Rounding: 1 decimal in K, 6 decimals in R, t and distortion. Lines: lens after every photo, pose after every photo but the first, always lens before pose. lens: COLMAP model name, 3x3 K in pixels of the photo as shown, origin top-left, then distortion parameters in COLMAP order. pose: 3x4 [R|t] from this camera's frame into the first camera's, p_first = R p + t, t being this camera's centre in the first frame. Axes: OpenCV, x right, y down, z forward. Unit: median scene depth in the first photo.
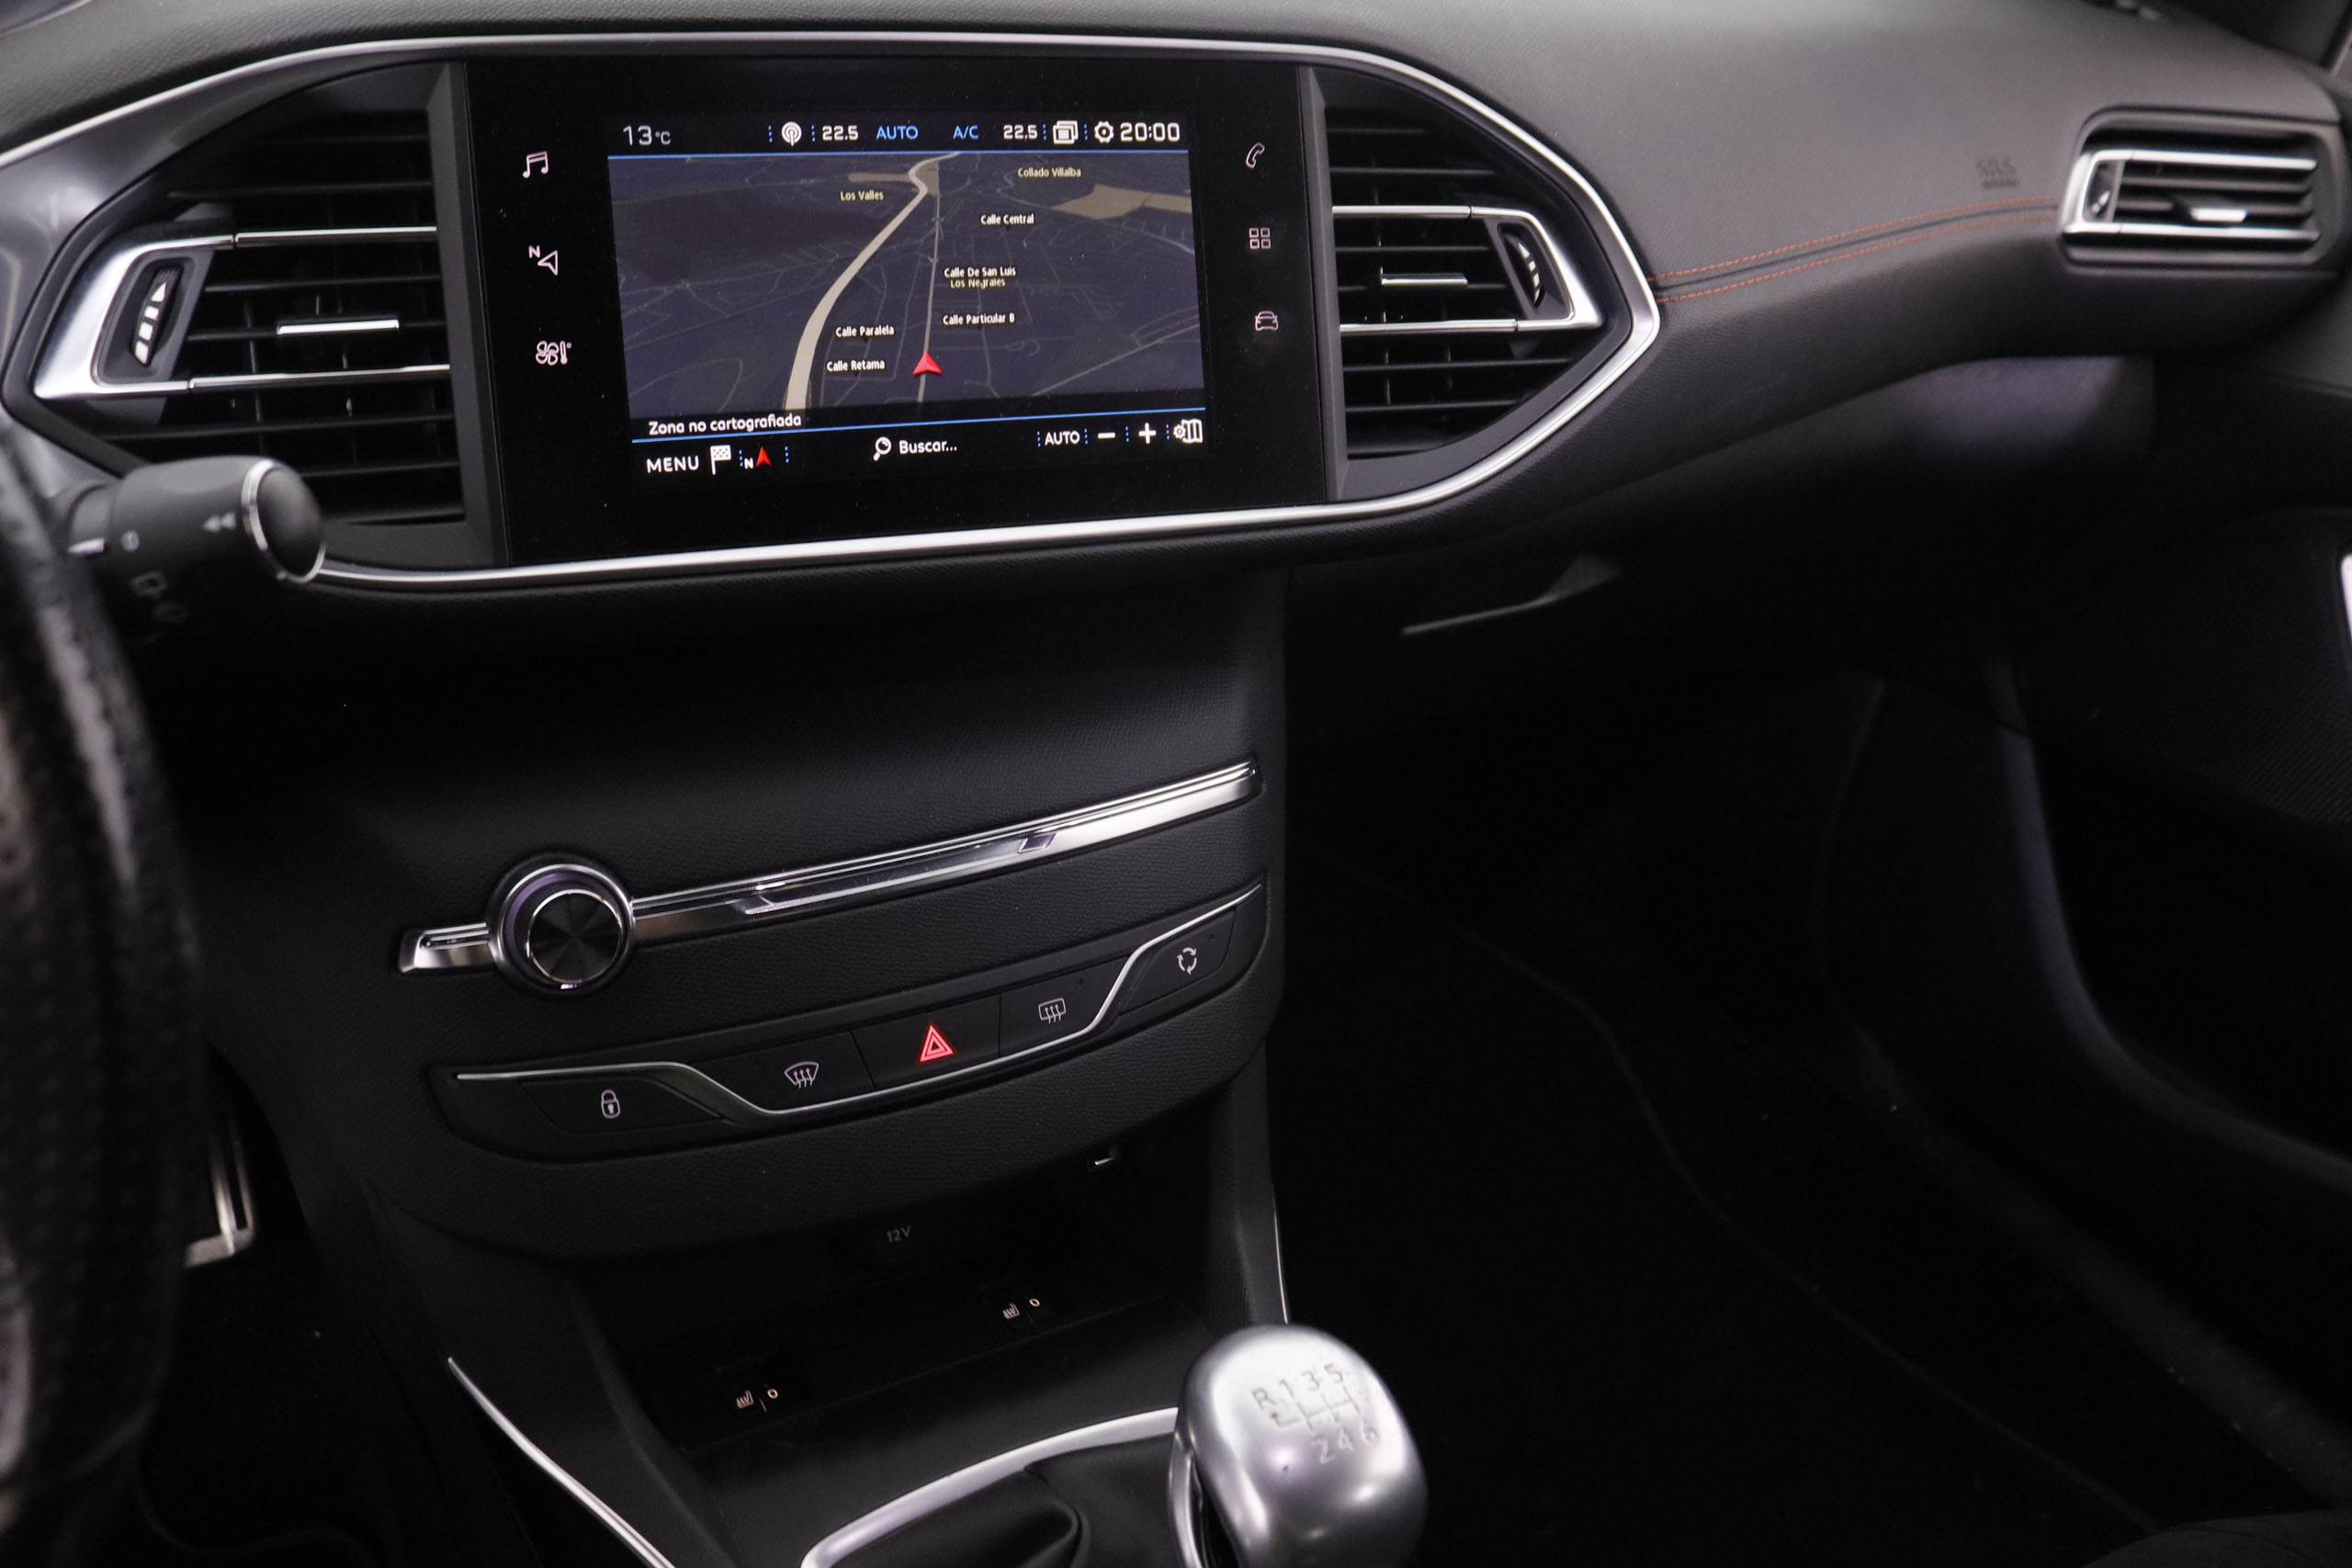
lens RADIAL K [[1963.4, 0, 1176.0], [0, 1963.4, 784.0], [0, 0, 1]] dist [-0.198908, 0.214695]
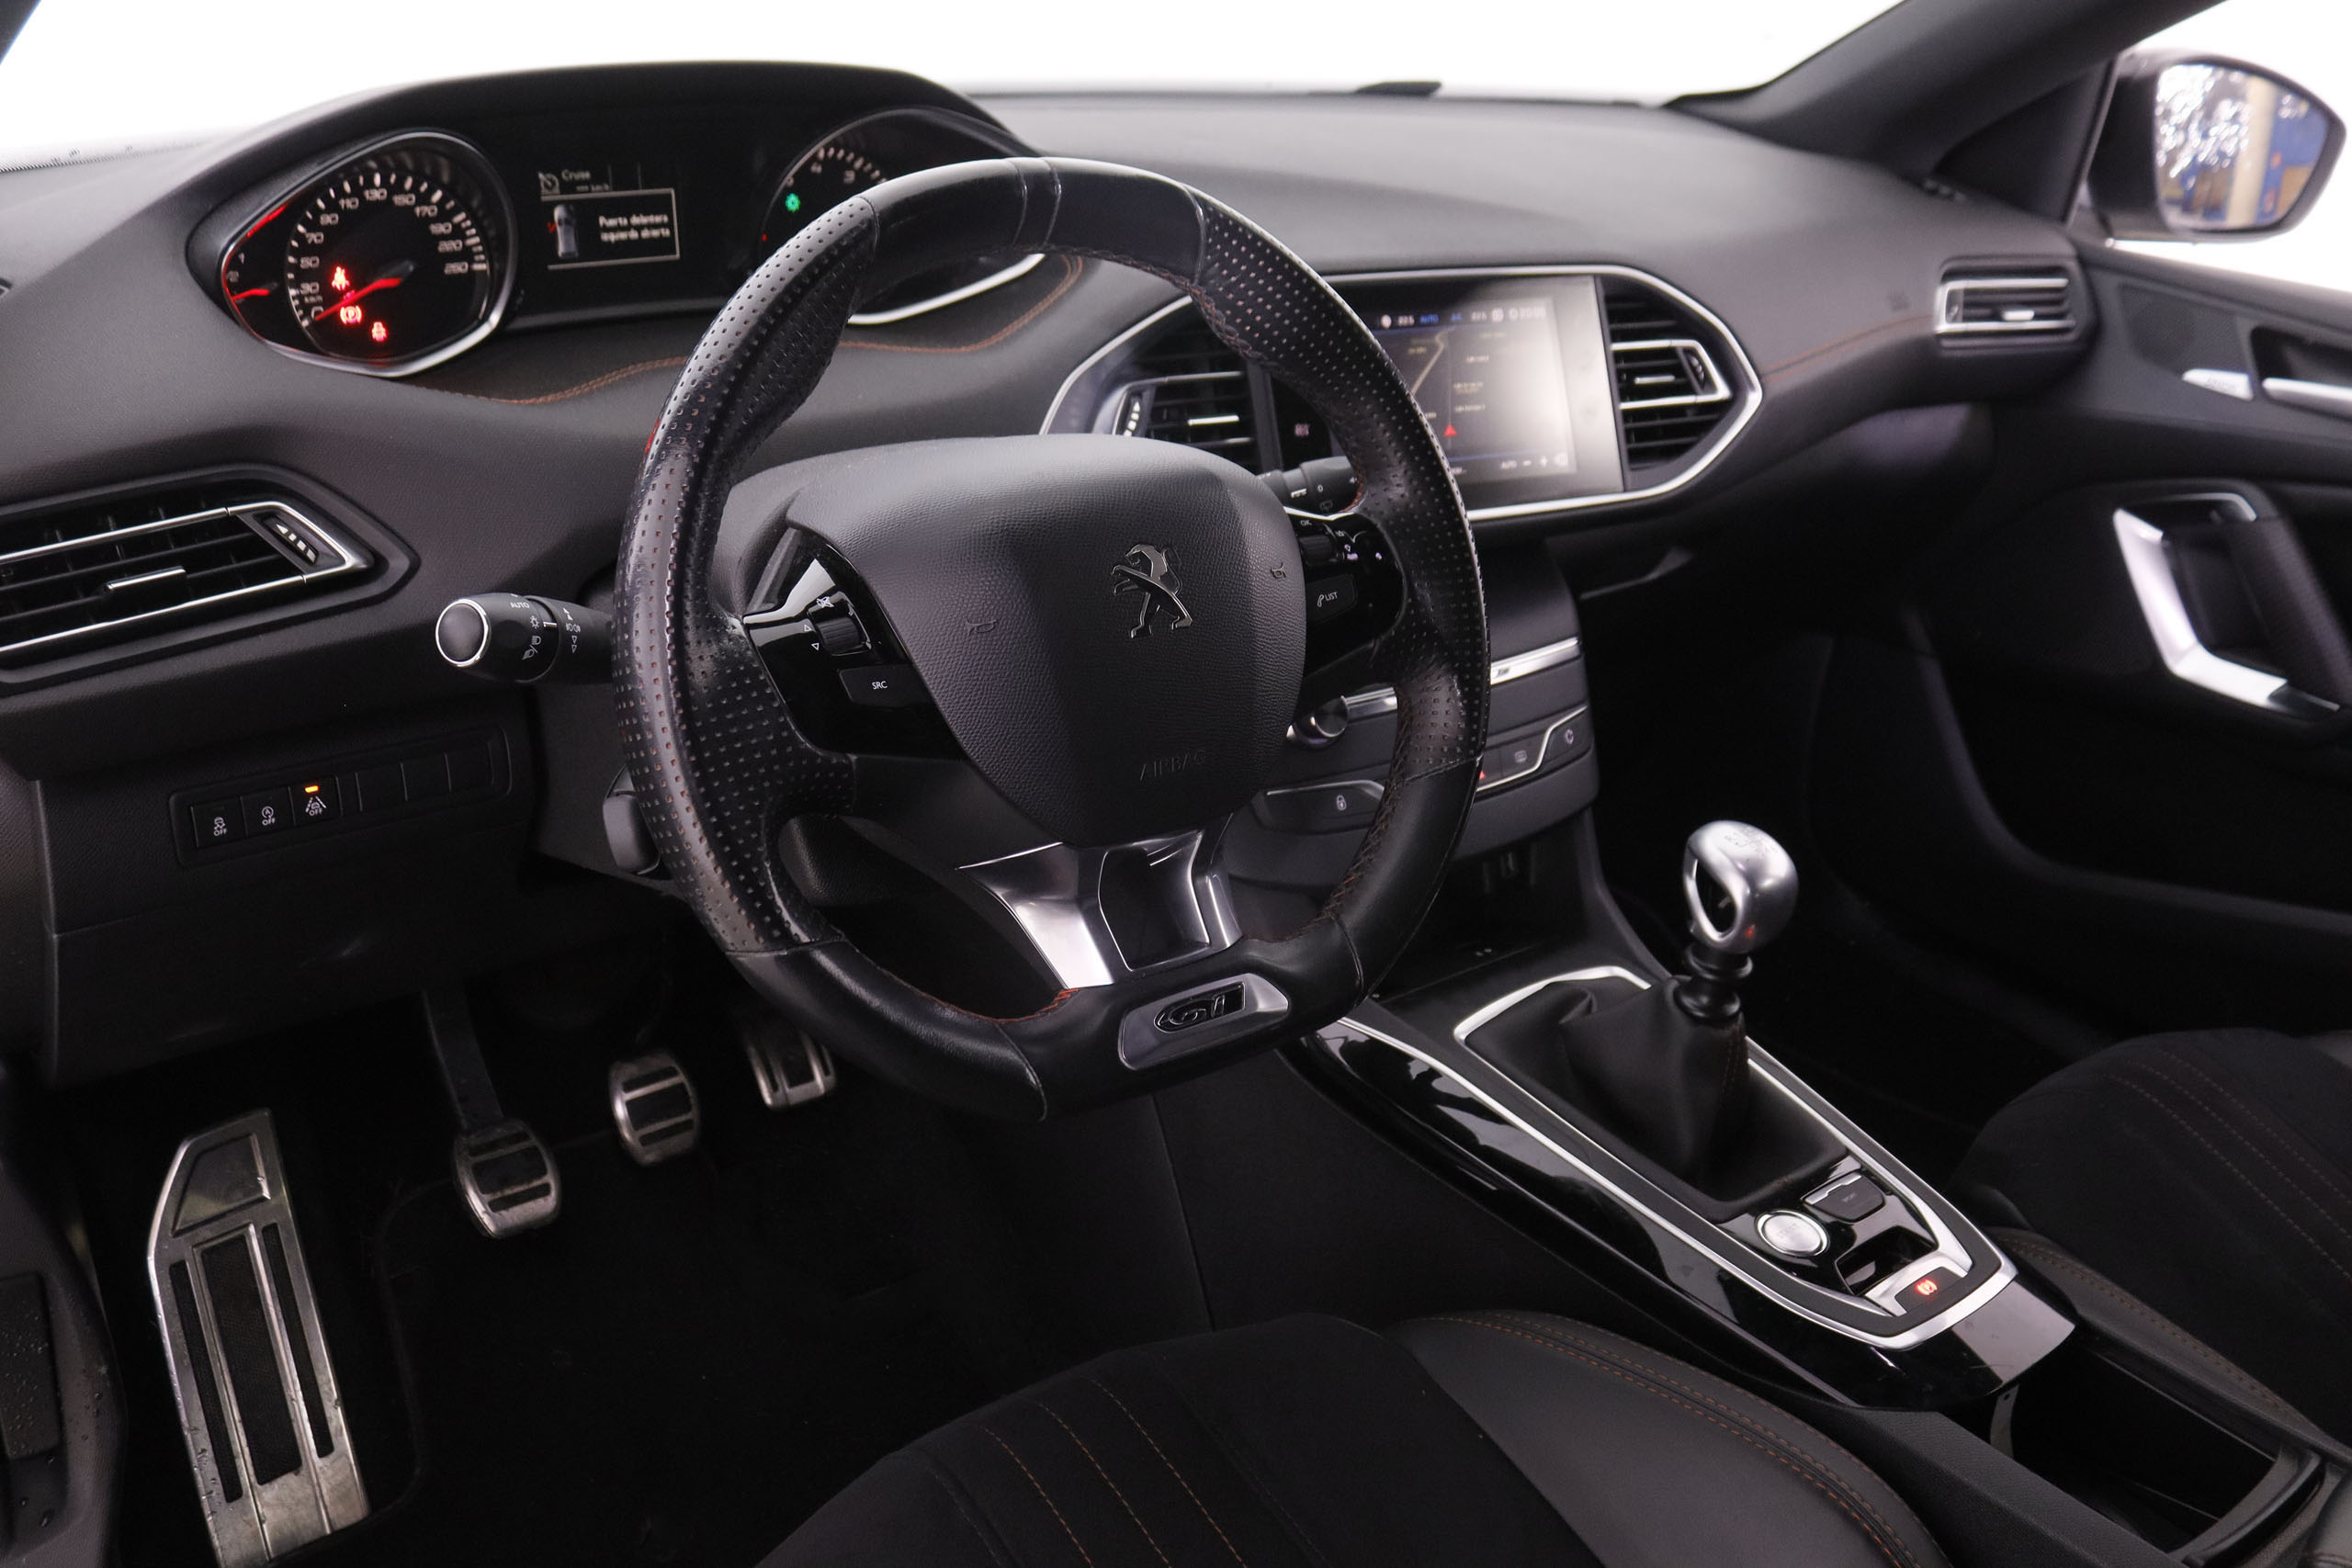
lens RADIAL K [[2247.5, 0, 1176.0], [0, 2247.5, 784.0], [0, 0, 1]] dist [-0.010909, -0.004907]
pose [[0.984296, -0.086312, 0.153985, -0.699907], [0.102519, 0.989630, -0.100608, 0.311178], [-0.143704, 0.114814, 0.982938, -1.074496]]
